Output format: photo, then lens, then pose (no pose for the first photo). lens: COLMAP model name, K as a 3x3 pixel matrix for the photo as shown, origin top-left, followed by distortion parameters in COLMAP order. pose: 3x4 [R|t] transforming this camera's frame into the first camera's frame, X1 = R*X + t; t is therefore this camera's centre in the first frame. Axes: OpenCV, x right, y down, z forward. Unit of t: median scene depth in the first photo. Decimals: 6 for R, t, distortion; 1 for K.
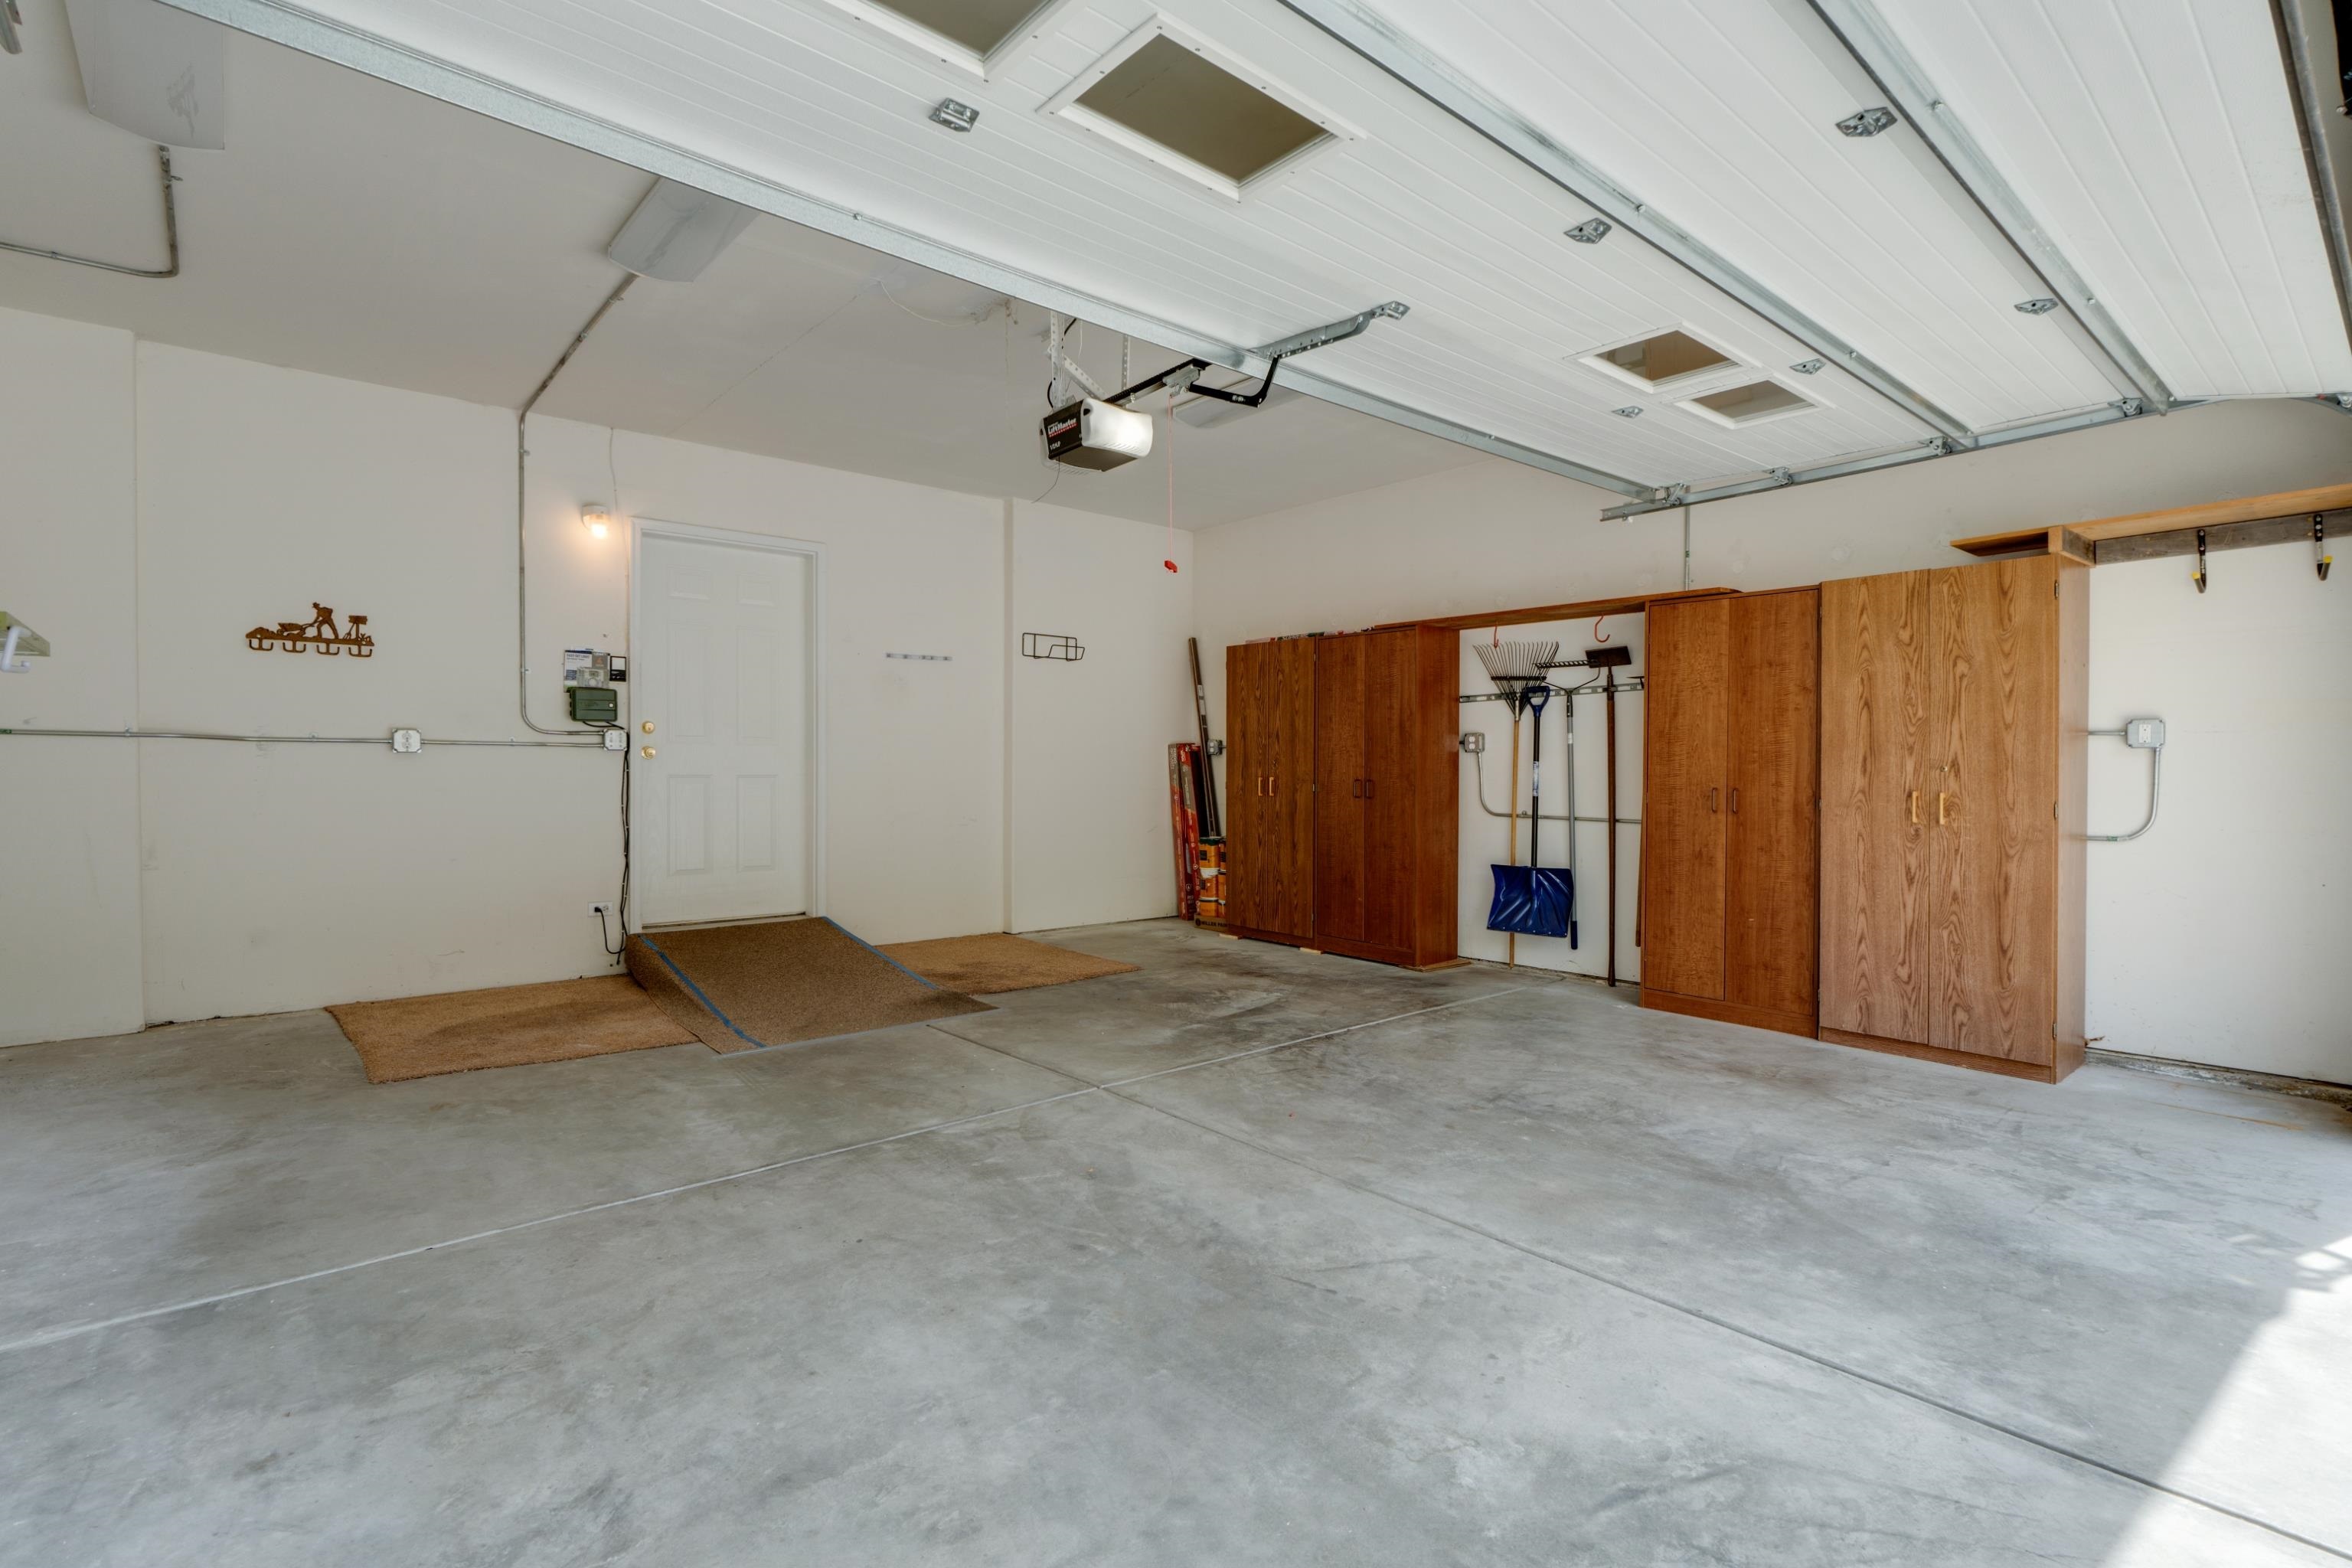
lens RADIAL K [[1026.6, 0, 1187.8], [0, 1026.6, 776.9], [0, 0, 1]] dist [-0.004232, -0.000691]
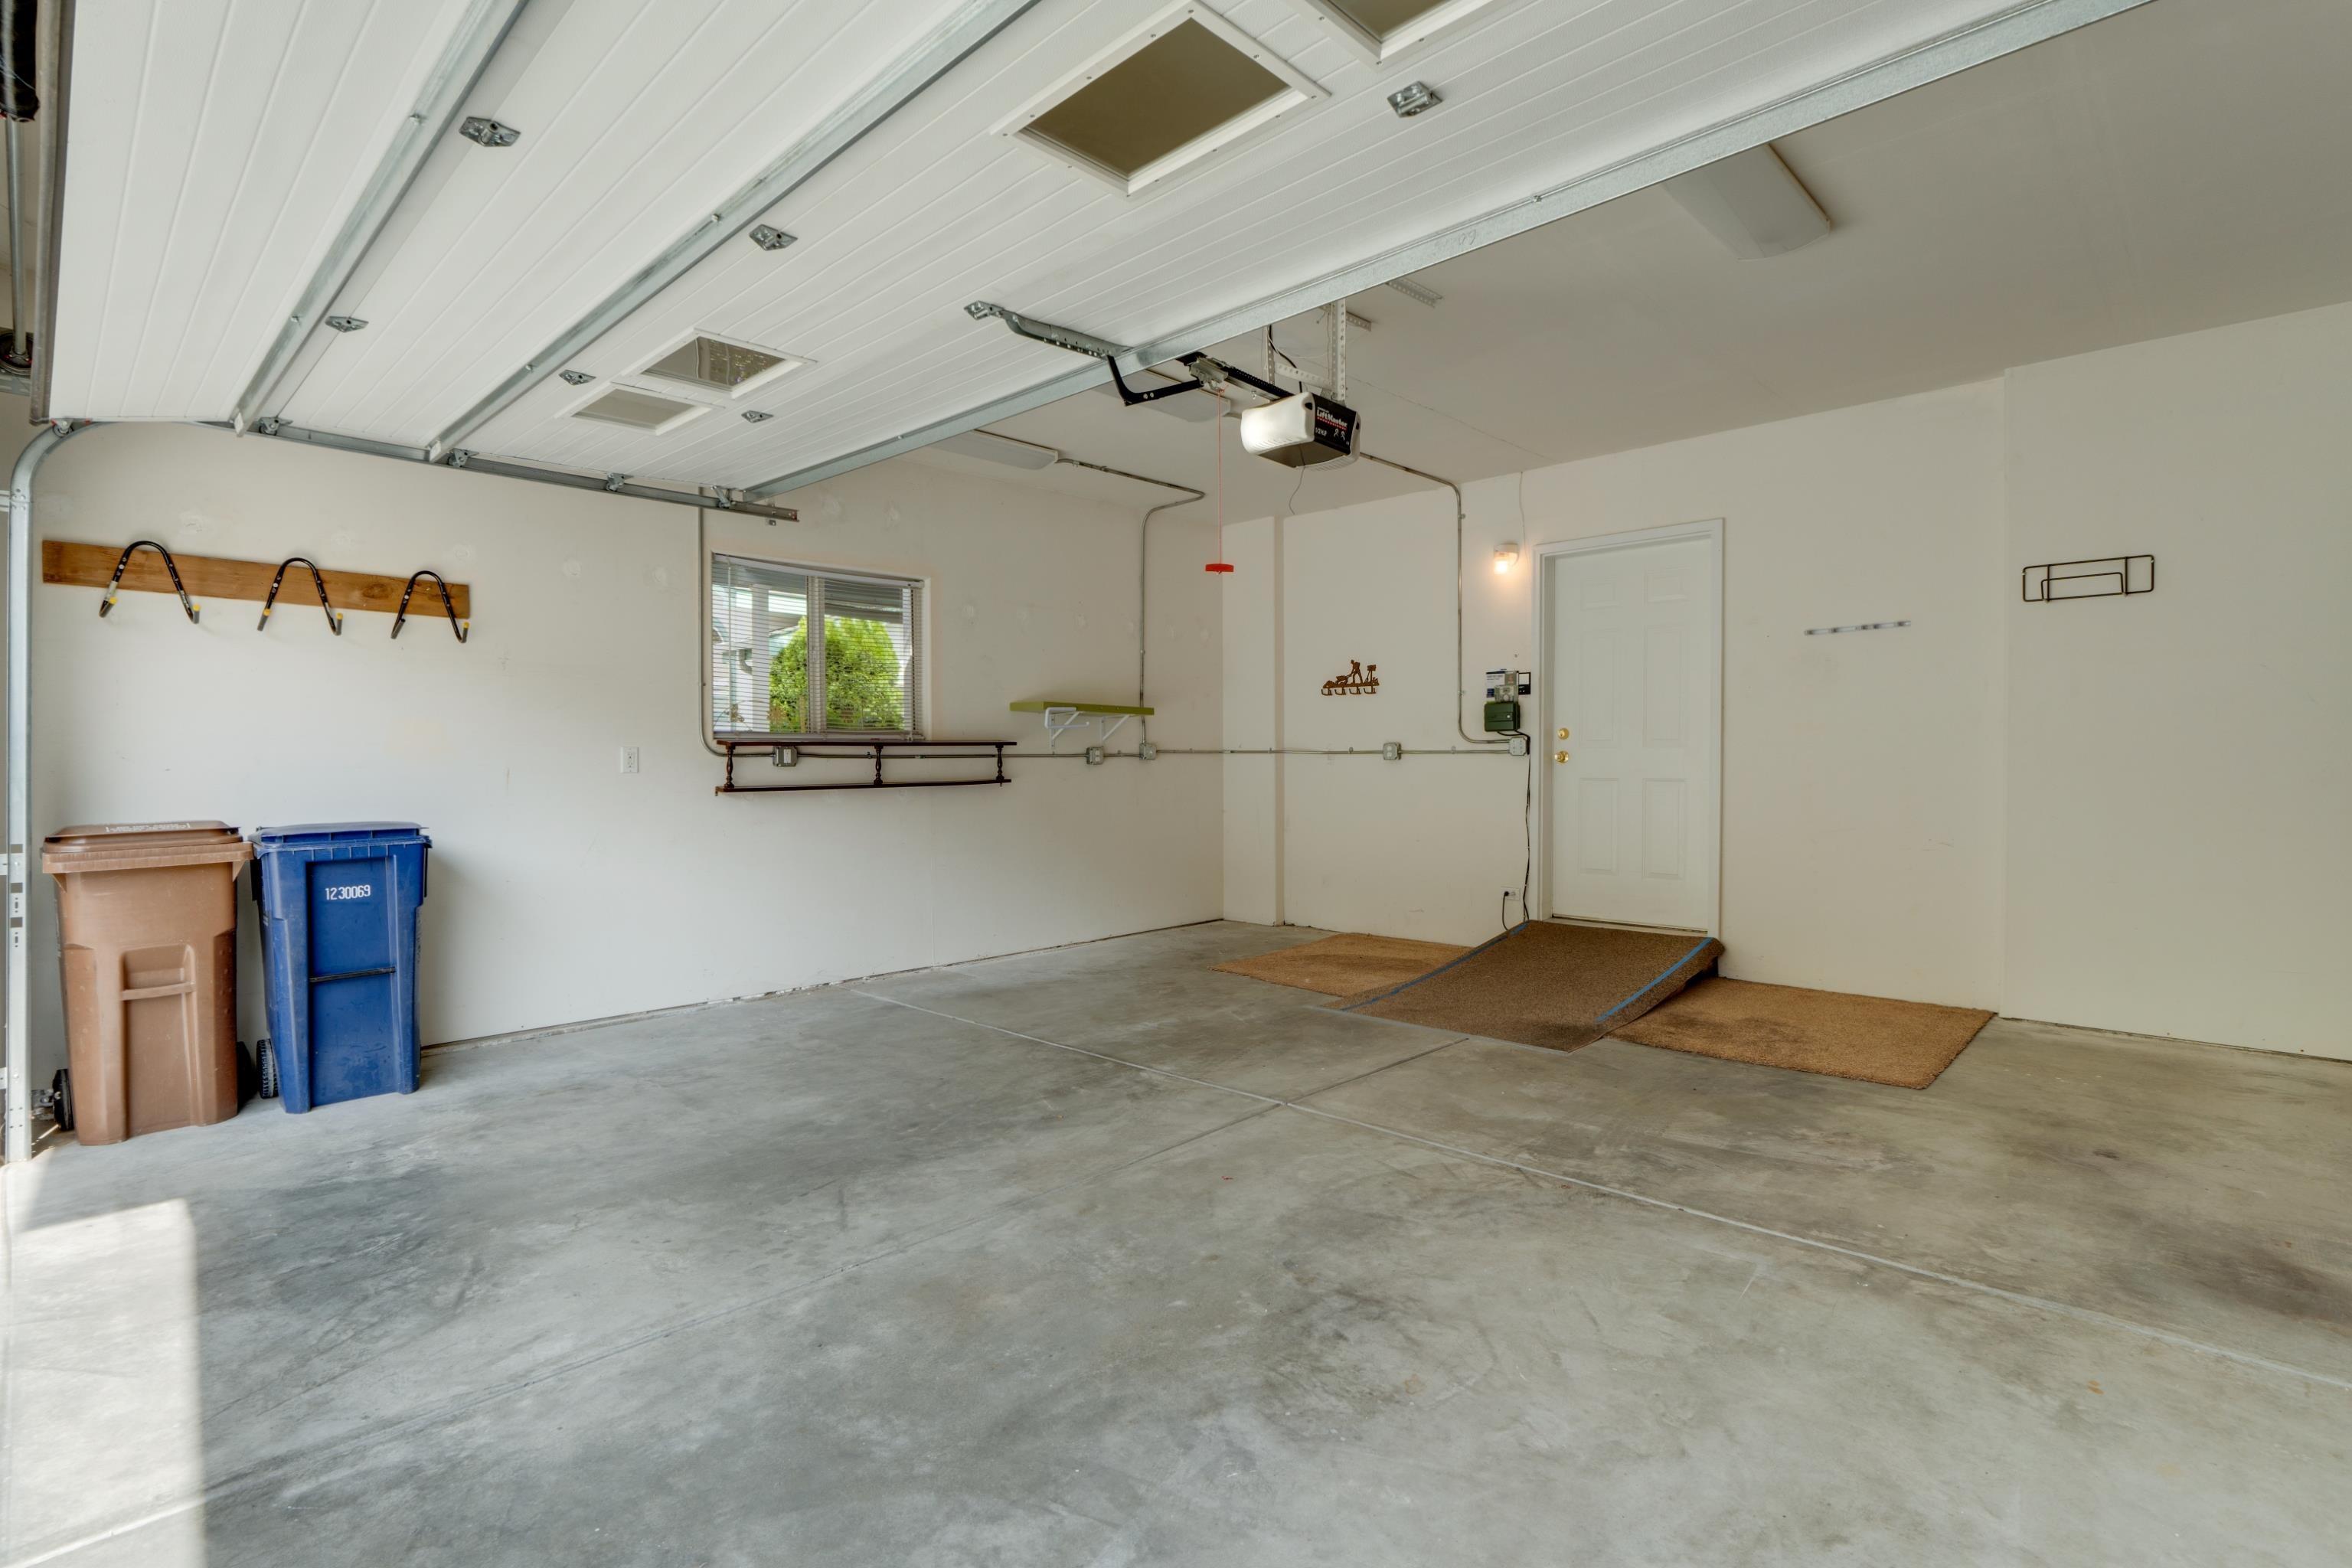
lens RADIAL K [[1214.2, 0, 1371.6], [0, 1214.2, 767.9], [0, 0, 1]] dist [-0.006237, -0.000311]
pose [[0.150534, -0.000322, -0.988605, 0.927356], [-0.006382, 0.999979, -0.001298, -0.012113], [0.988584, 0.006504, 0.150528, 0.792165]]
